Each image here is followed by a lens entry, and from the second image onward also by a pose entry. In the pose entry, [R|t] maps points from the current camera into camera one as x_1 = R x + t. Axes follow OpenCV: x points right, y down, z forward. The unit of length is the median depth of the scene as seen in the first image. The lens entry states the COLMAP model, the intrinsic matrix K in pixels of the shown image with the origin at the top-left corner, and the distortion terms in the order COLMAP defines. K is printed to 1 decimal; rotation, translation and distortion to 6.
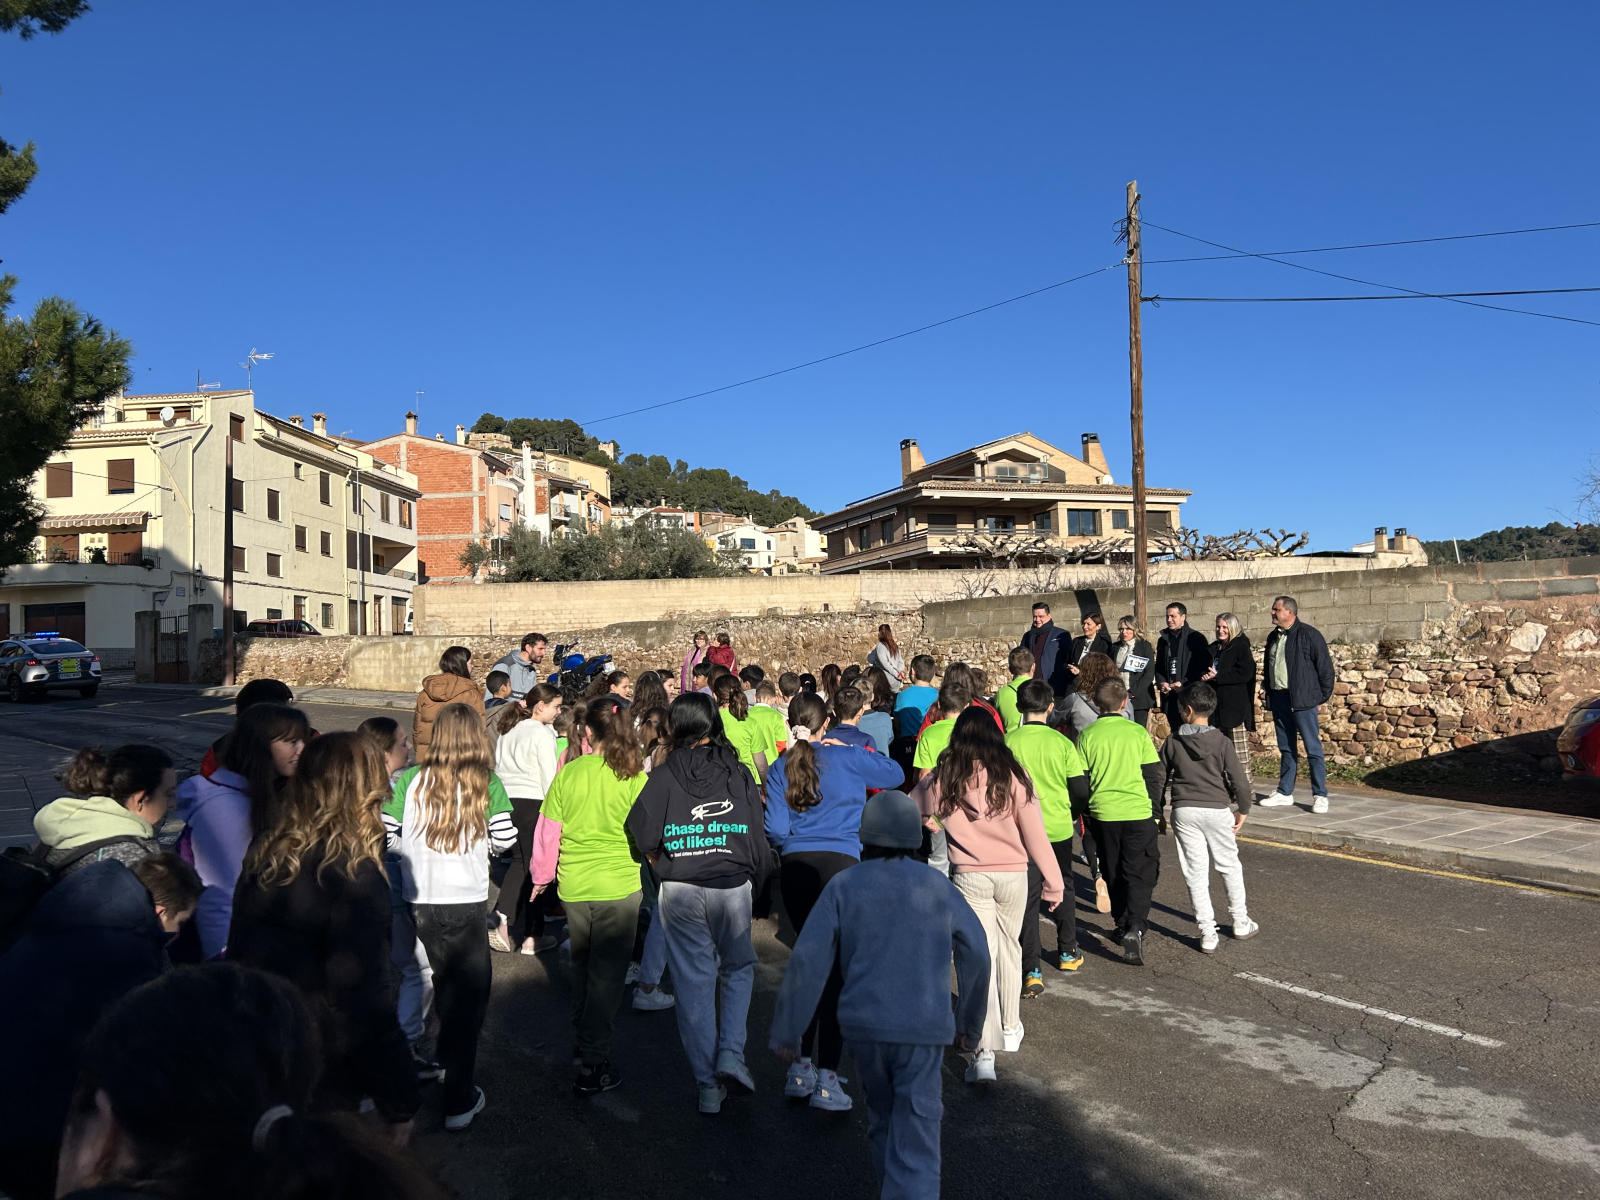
lens RADIAL K [[1214.8, 0, 808.7], [0, 1214.8, 600.6], [0, 0, 1]] dist [0.052956, -0.050782]
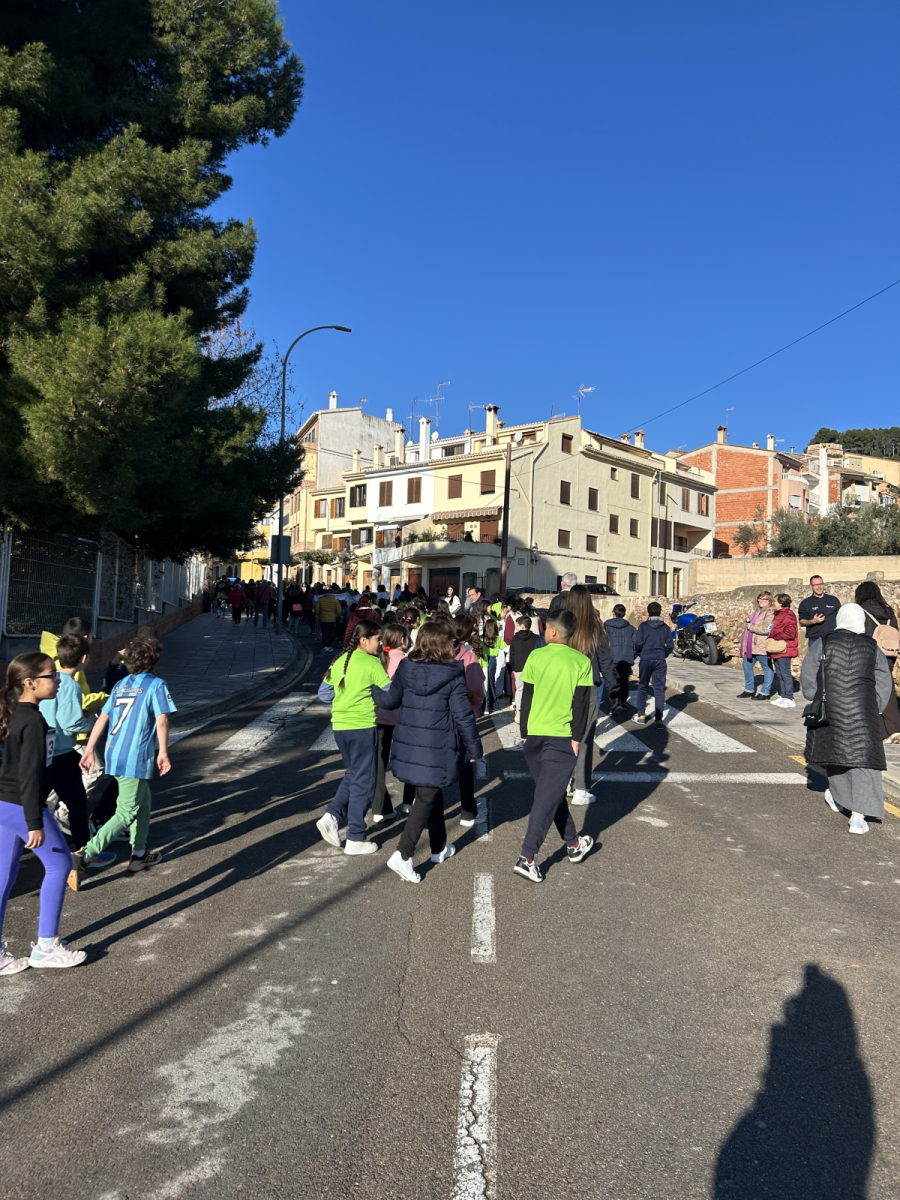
lens RADIAL K [[911.1, 0, 444.4], [0, 911.1, 599.7], [0, 0, 1]] dist [0.052956, -0.050782]
pose [[0.794397, 0.033943, -0.606450, 0.118033], [-0.018460, 0.999325, 0.031751, 0.009339], [0.607118, -0.014028, 0.794488, 0.213984]]
